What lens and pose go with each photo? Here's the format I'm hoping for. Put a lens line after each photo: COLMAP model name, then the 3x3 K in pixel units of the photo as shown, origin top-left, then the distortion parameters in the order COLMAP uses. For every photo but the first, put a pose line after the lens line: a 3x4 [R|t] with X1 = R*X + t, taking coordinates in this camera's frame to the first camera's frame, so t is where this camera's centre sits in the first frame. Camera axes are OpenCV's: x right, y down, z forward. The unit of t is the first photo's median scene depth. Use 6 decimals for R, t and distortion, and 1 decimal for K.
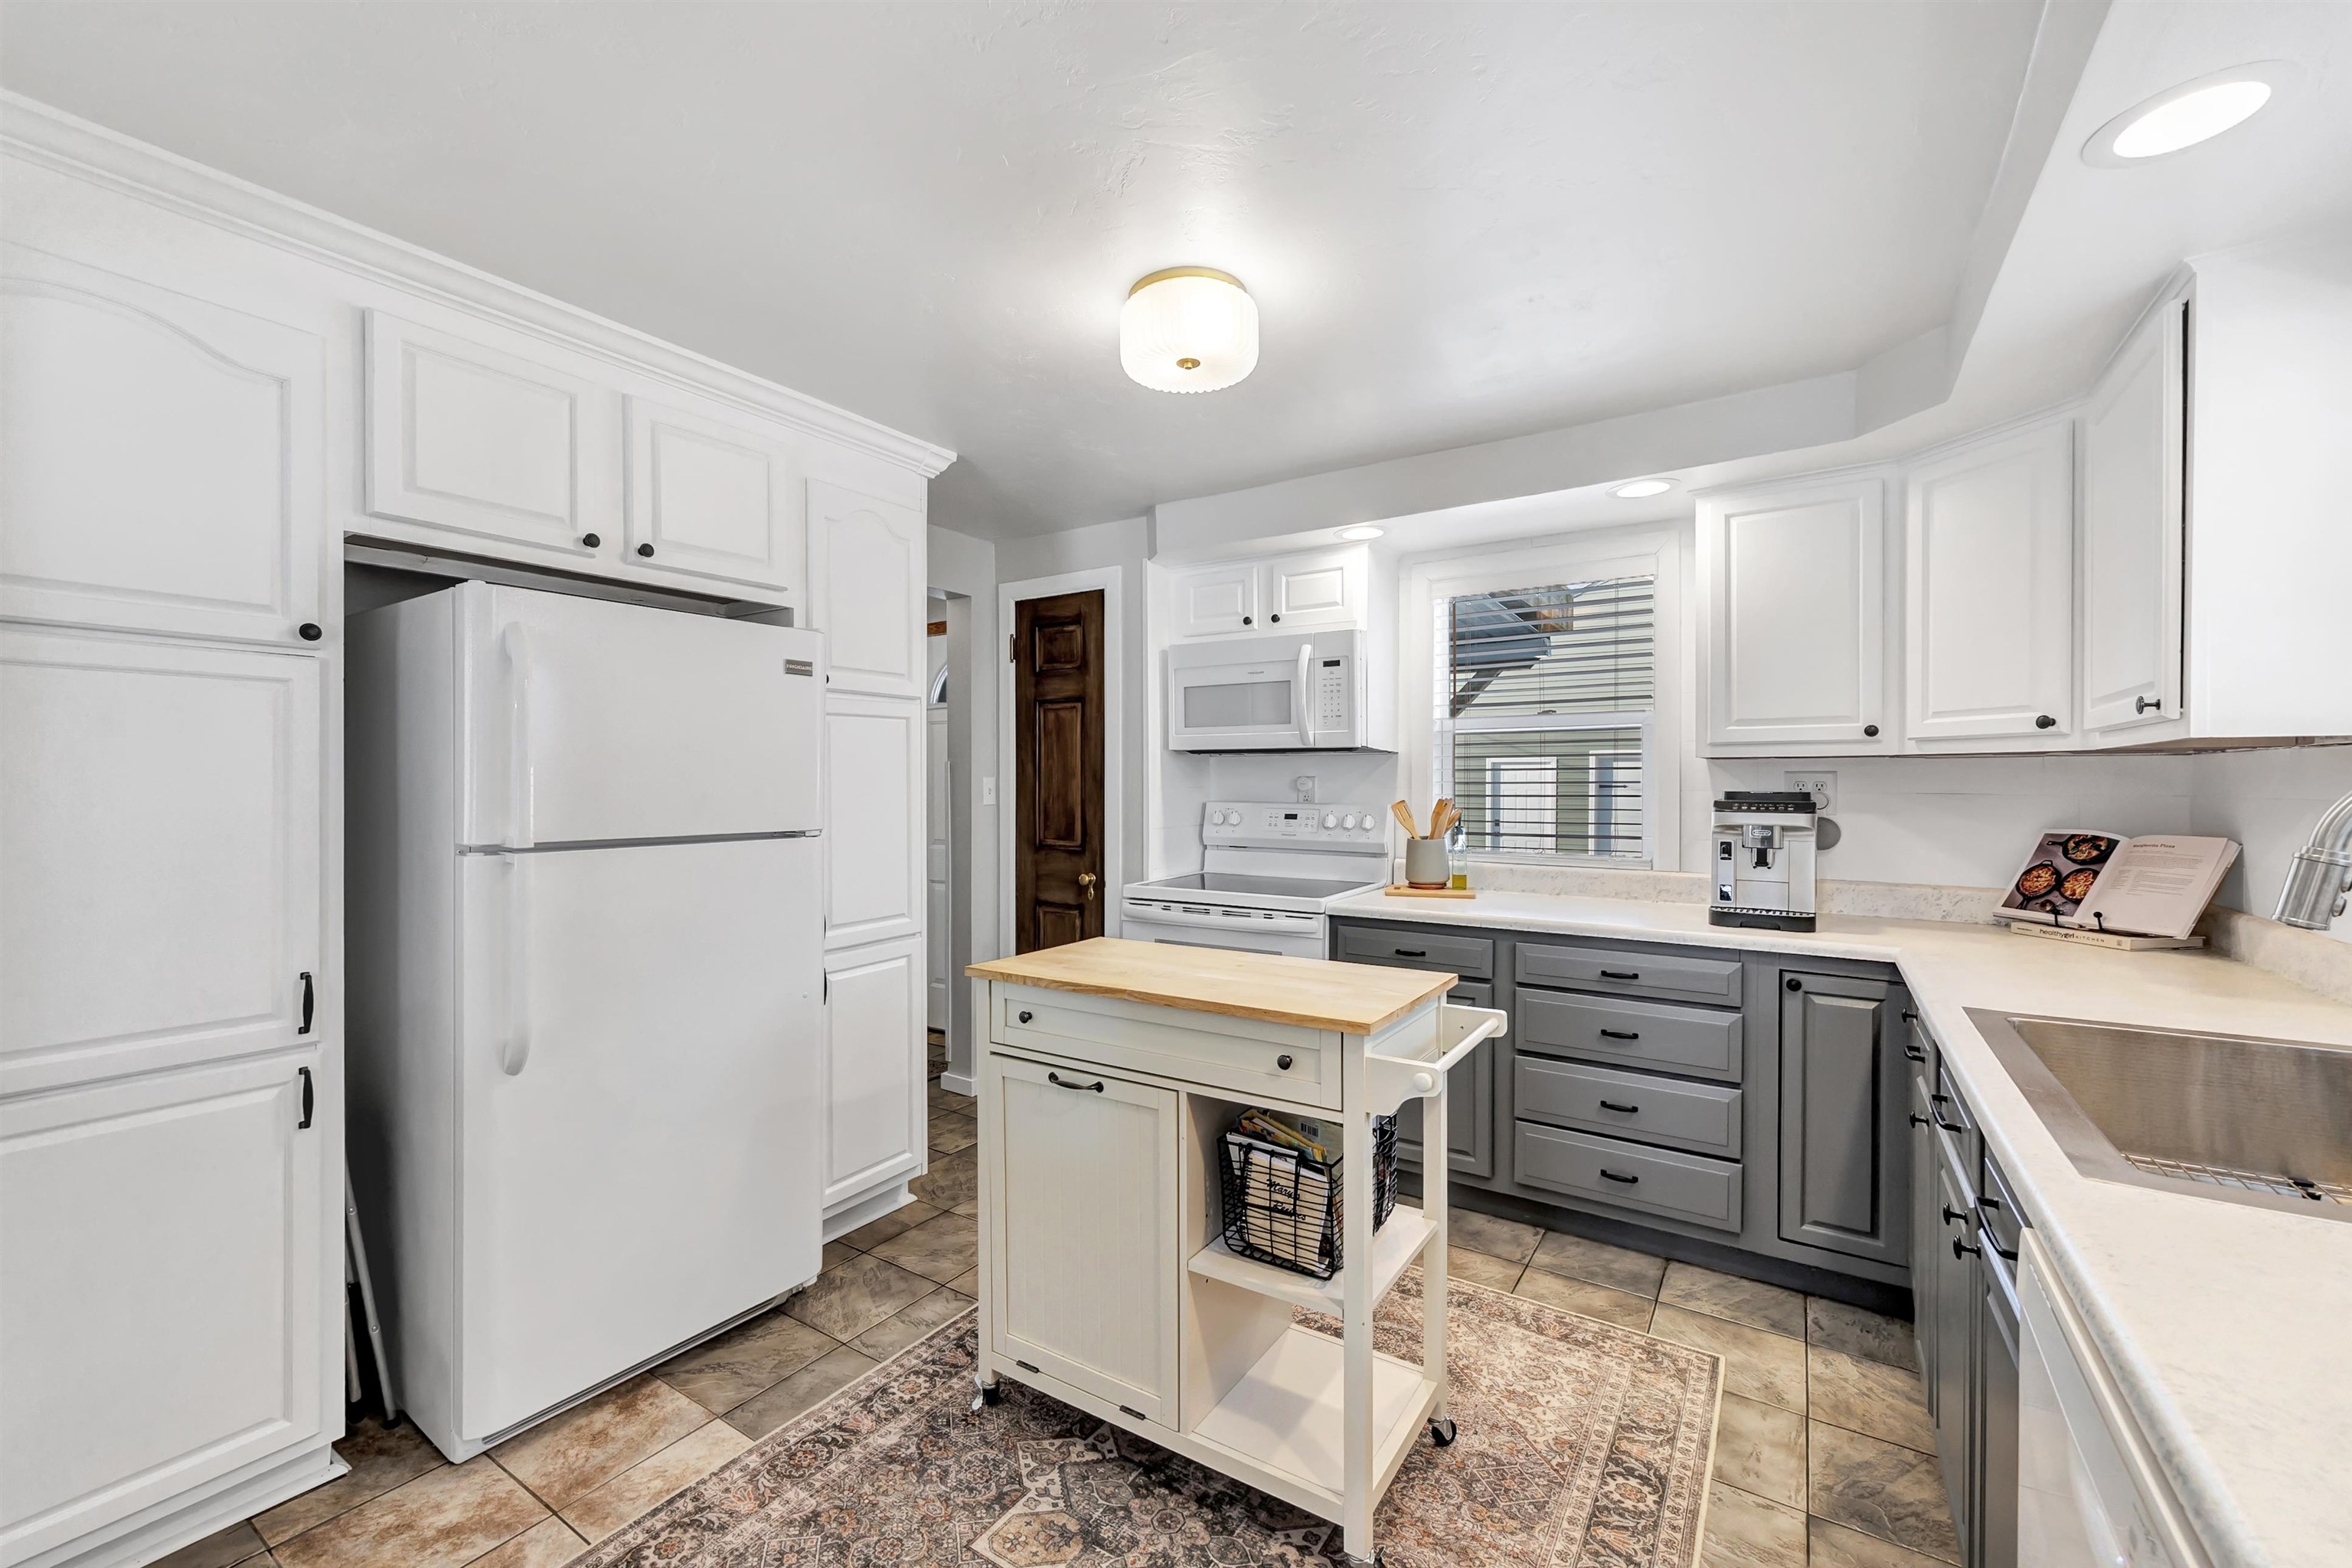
lens RADIAL K [[953.0, 0, 1167.0], [0, 953.0, 783.3], [0, 0, 1]] dist [-0.009984, 0.000161]
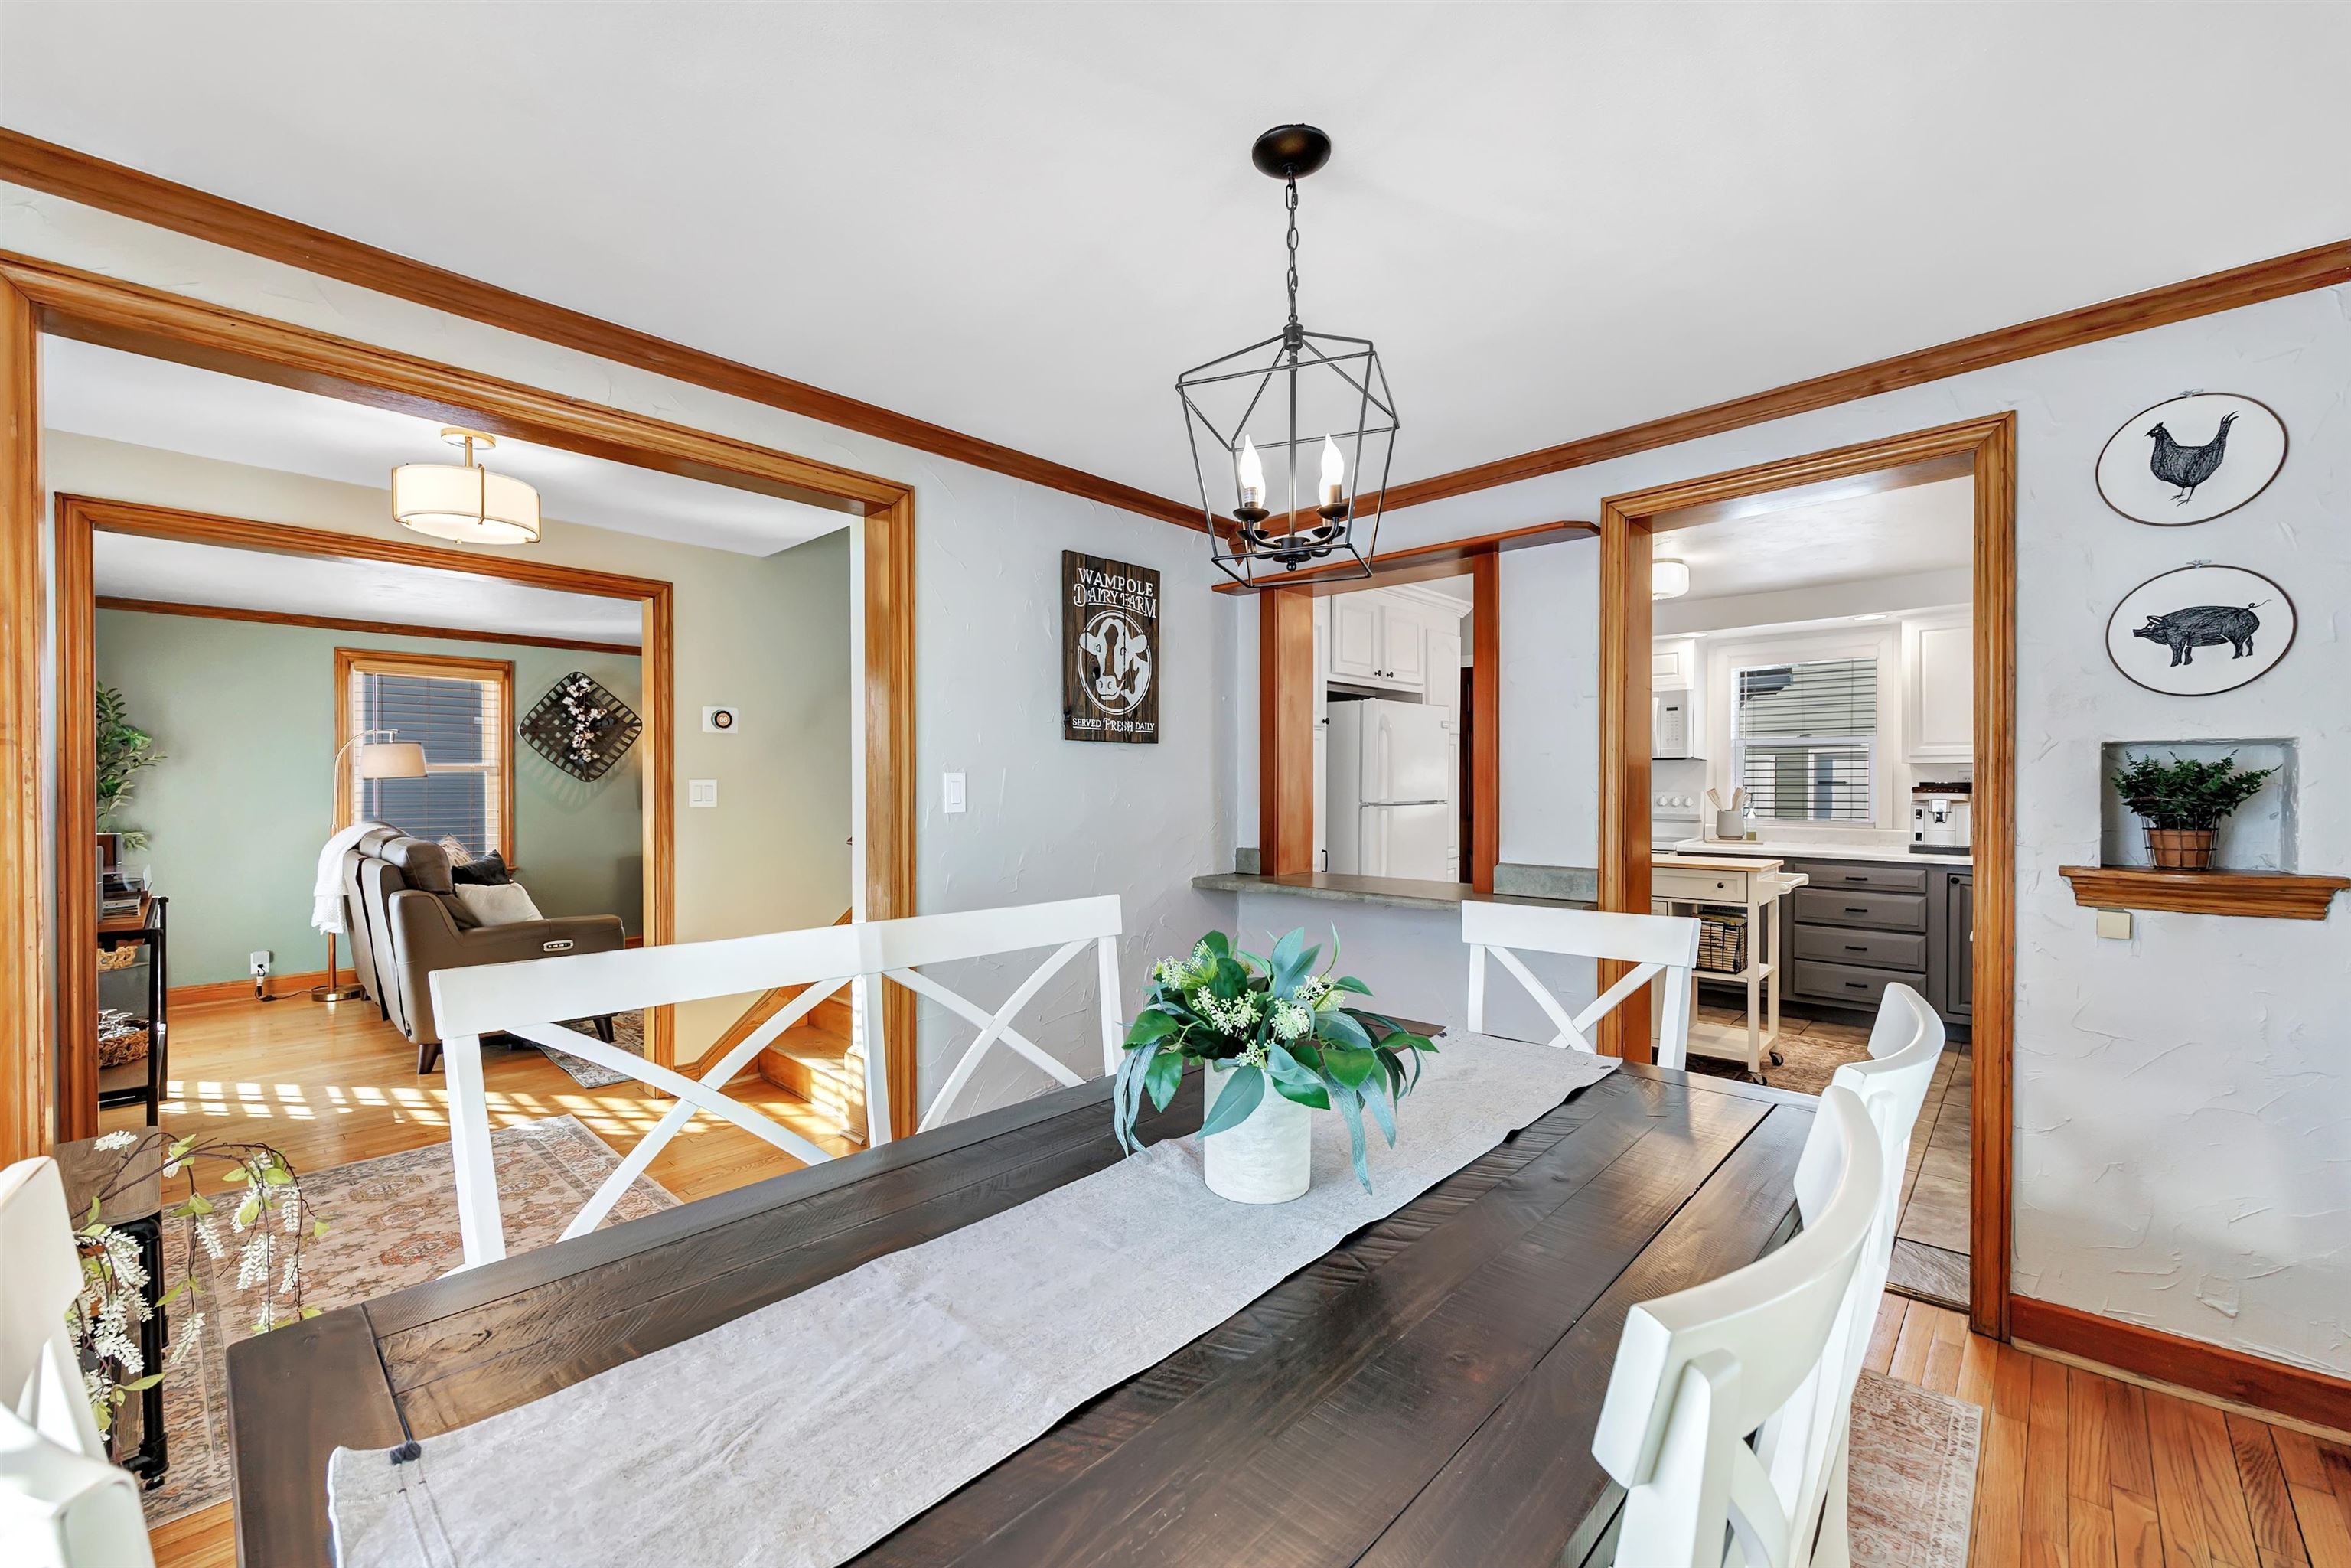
lens RADIAL K [[952.4, 0, 1175.5], [0, 952.4, 784.0], [0, 0, 1]] dist [-0.020191, -0.000037]
pose [[0.986457, -0.001372, -0.164015, -0.522832], [0.001665, 0.999997, 0.001648, 0.007184], [0.164012, -0.001899, 0.986456, -1.011855]]
